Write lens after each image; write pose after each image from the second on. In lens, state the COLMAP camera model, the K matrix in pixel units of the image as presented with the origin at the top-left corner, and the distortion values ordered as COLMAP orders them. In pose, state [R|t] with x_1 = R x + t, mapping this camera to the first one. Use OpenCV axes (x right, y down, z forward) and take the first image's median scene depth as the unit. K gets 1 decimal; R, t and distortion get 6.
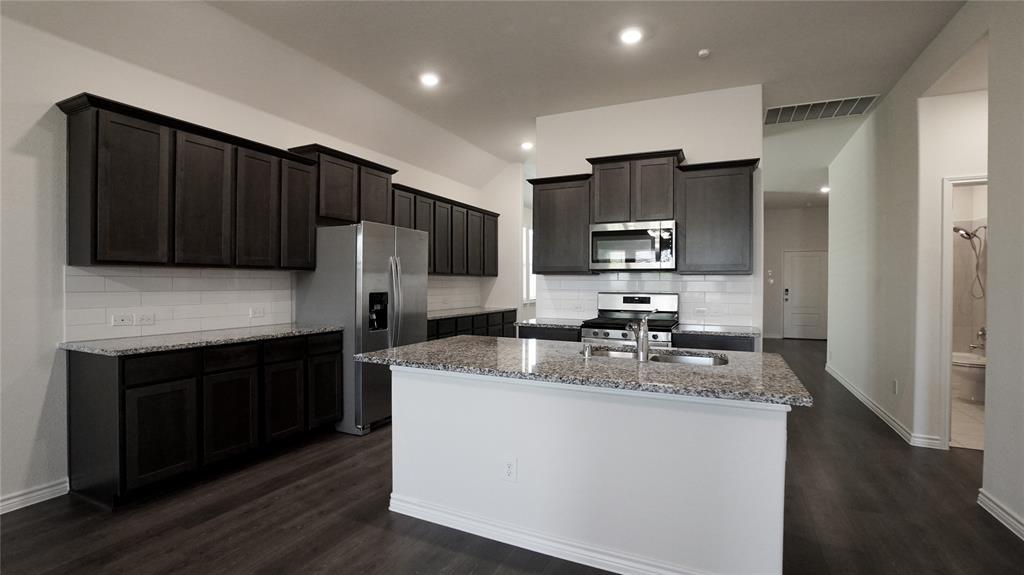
lens RADIAL K [[466.4, 0, 505.1], [0, 466.4, 284.3], [0, 0, 1]] dist [-0.022875, 0.000728]
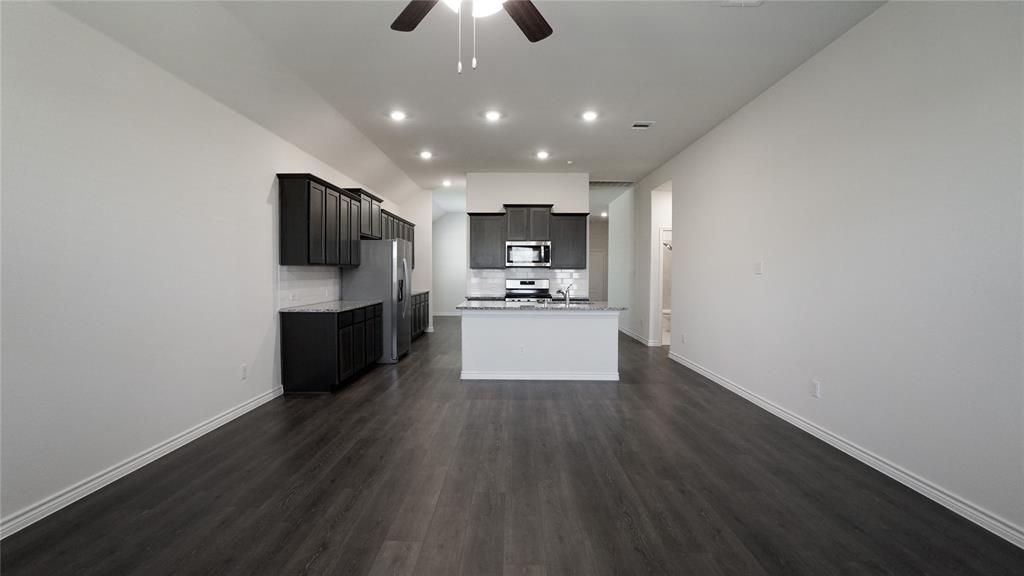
lens RADIAL K [[466.4, 0, 505.1], [0, 466.4, 284.8], [0, 0, 1]] dist [-0.022875, 0.000728]
pose [[0.905951, -0.013855, 0.423156, -0.647990], [0.002501, 0.999622, 0.027375, -0.009992], [-0.423375, -0.023742, 0.905643, -0.699381]]
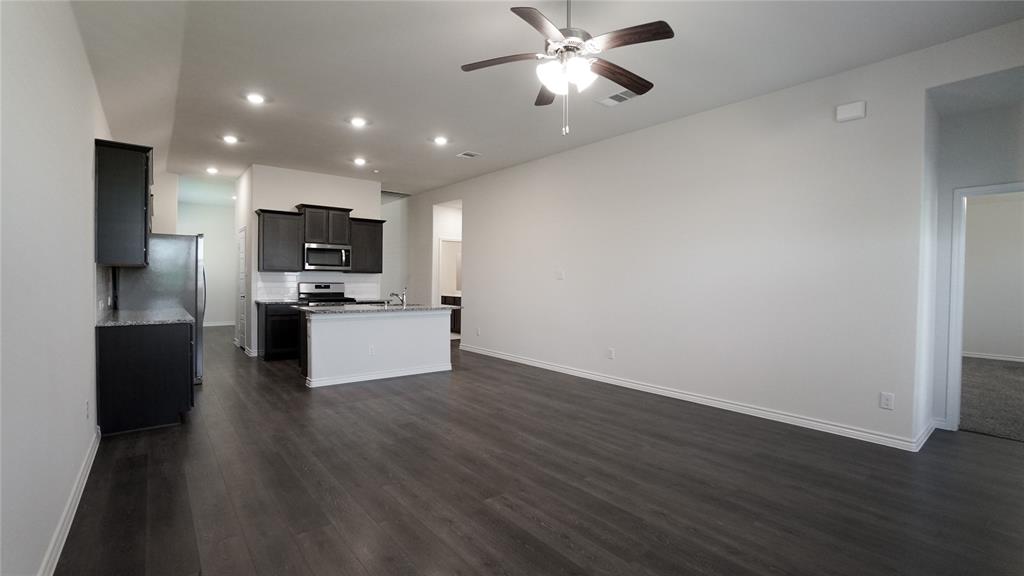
lens RADIAL K [[466.4, 0, 505.1], [0, 466.4, 284.8], [0, 0, 1]] dist [-0.022875, 0.000728]
pose [[0.427572, -0.014005, 0.903873, -1.162104], [-0.004607, 0.999833, 0.017671, -0.009265], [-0.903969, -0.011720, 0.427436, -0.436749]]
